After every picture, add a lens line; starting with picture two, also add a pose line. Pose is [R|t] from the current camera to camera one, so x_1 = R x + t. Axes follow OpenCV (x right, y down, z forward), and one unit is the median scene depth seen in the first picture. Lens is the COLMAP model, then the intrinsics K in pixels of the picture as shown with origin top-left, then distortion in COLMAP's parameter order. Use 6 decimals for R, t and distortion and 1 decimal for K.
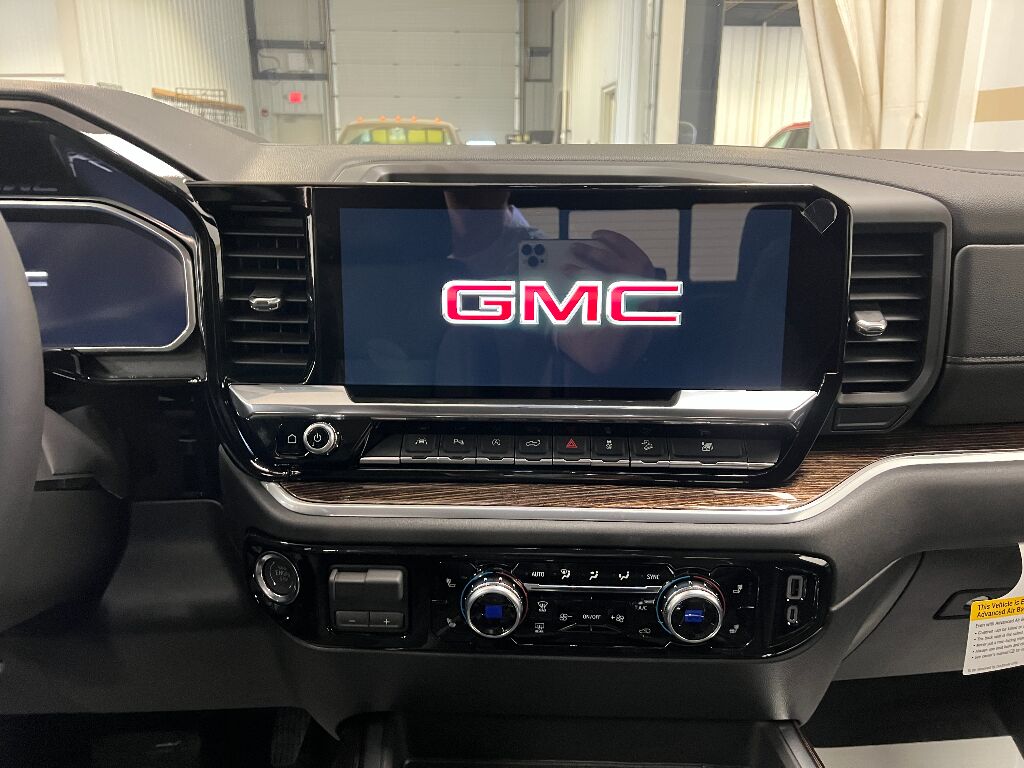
lens RADIAL K [[785.0, 0, 512.0], [0, 785.0, 384.0], [0, 0, 1]] dist [0.046764, -0.070373]
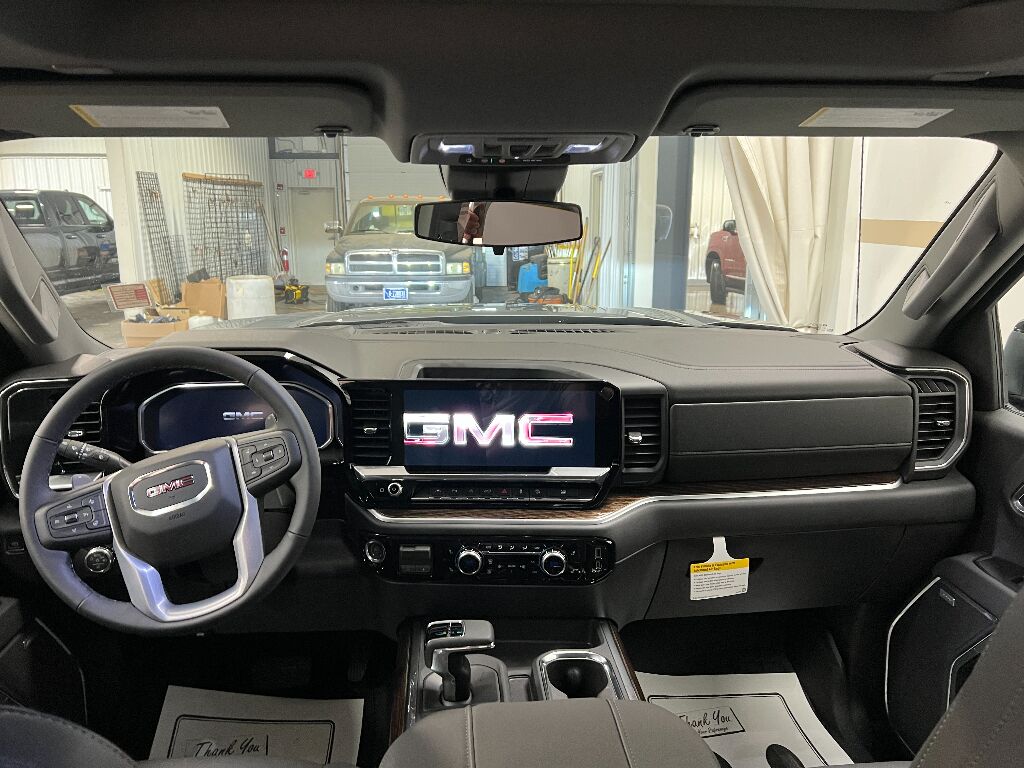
lens RADIAL K [[785.0, 0, 512.0], [0, 785.0, 384.0], [0, 0, 1]] dist [0.046764, -0.070373]
pose [[0.999977, -0.005512, -0.003875, 0.108846], [0.005240, 0.997727, -0.067184, -0.080872], [0.004237, 0.067162, 0.997733, -1.293155]]
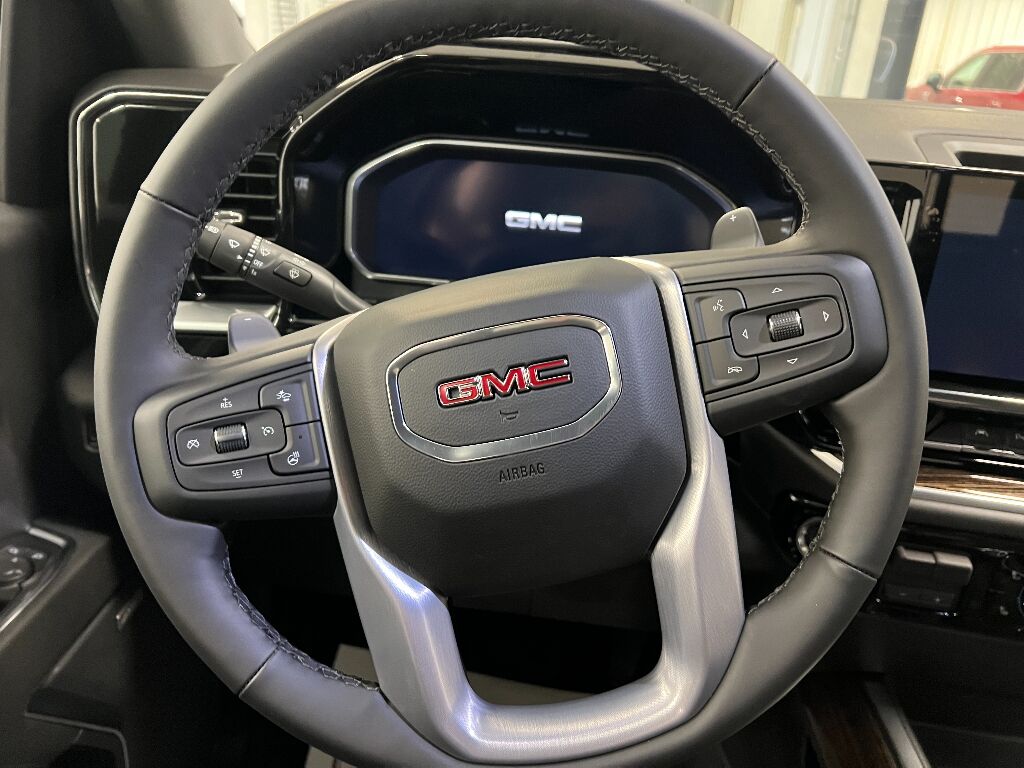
lens RADIAL K [[785.0, 0, 512.0], [0, 785.0, 384.0], [0, 0, 1]] dist [0.046764, -0.070373]
pose [[0.985606, 0.123754, -0.115177, -0.609537], [-0.109096, 0.986028, 0.125887, -0.051224], [0.129147, -0.111510, 0.985336, -0.077378]]
